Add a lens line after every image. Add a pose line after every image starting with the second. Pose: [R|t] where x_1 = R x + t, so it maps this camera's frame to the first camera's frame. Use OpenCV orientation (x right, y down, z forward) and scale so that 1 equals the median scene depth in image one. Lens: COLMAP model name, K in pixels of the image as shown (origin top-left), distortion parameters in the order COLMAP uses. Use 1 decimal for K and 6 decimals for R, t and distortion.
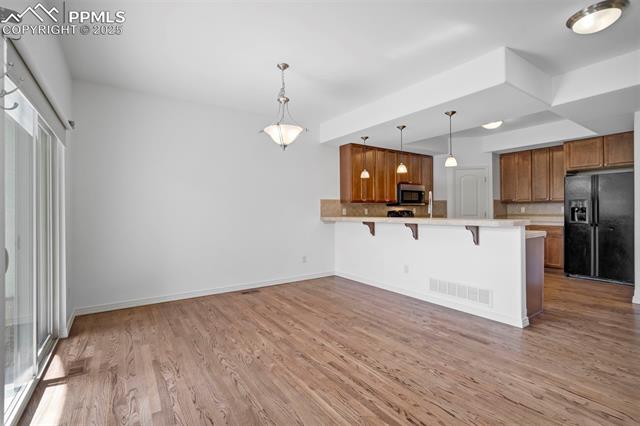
lens RADIAL K [[300.0, 0, 322.4], [0, 300.0, 212.9], [0, 0, 1]] dist [-0.048422, 0.020034]
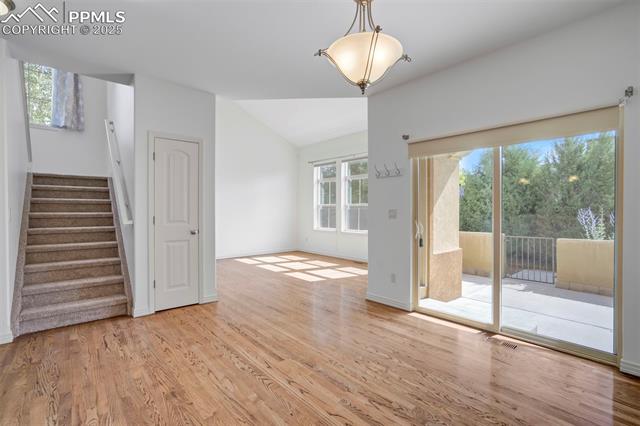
lens RADIAL K [[300.0, 0, 322.4], [0, 300.0, 212.9], [0, 0, 1]] dist [-0.048422, 0.020034]
pose [[-0.992516, 0.009188, -0.121769, 0.007046], [0.008331, 0.999937, 0.007549, -0.008812], [0.121830, 0.006478, -0.992530, 2.032260]]
